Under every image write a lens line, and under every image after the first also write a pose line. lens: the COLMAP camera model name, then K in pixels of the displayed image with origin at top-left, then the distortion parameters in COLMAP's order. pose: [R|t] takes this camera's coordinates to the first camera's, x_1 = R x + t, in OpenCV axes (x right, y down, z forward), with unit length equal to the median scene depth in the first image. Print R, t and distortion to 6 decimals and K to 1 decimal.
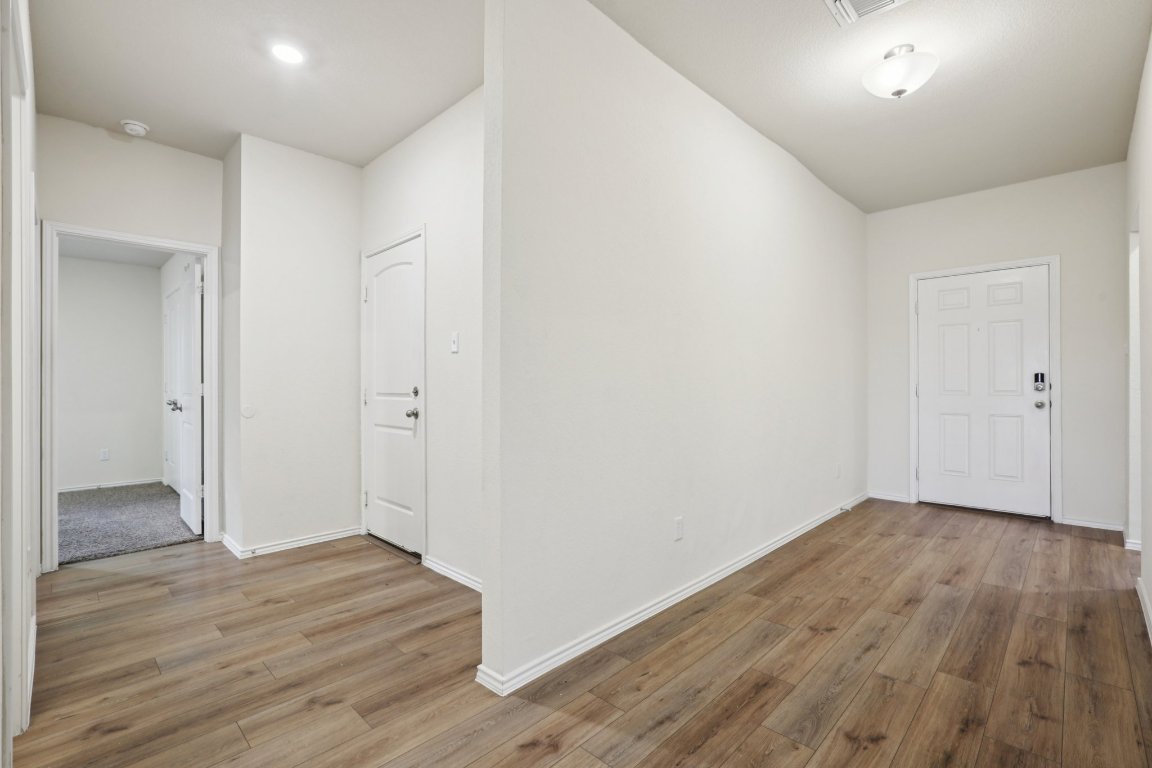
lens RADIAL K [[516.6, 0, 576.3], [0, 516.6, 386.1], [0, 0, 1]] dist [-0.002669, 0.001448]
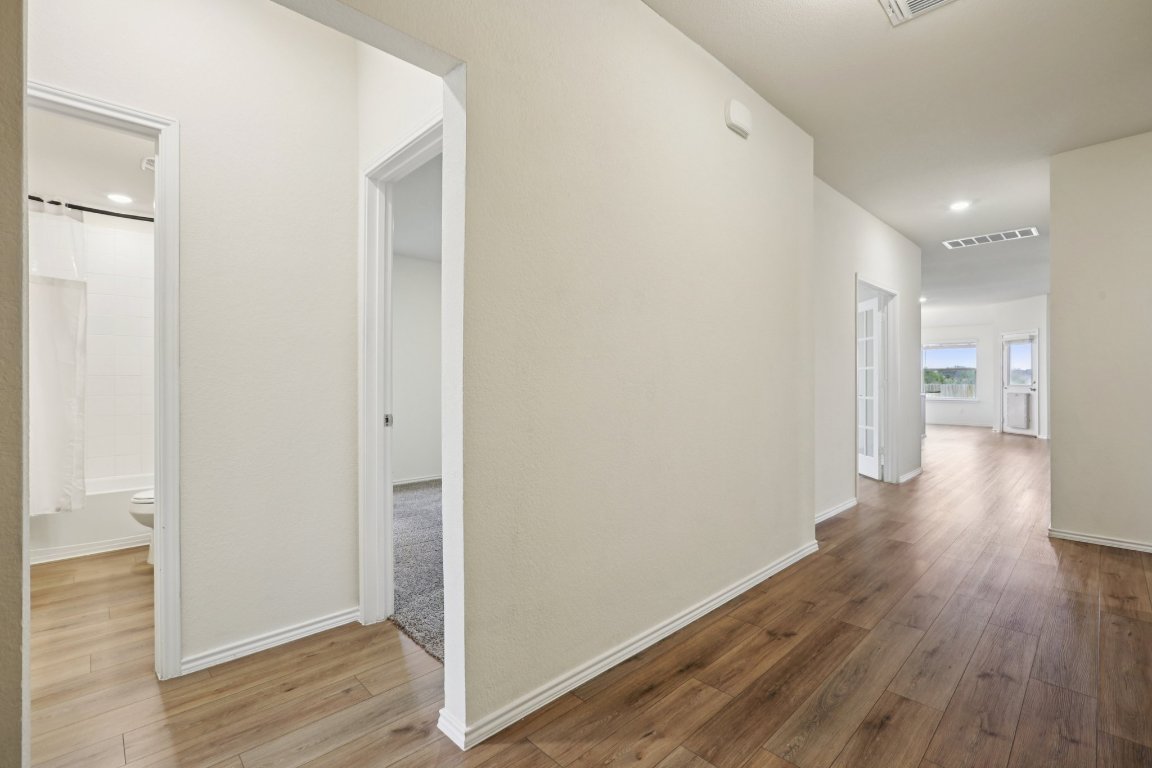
lens RADIAL K [[516.6, 0, 575.6], [0, 516.6, 385.4], [0, 0, 1]] dist [-0.002669, 0.001448]
pose [[-0.999581, 0.011943, 0.026372, 1.158741], [0.011846, 0.999923, -0.003830, -0.003450], [-0.026416, -0.003516, -0.999645, 1.906922]]
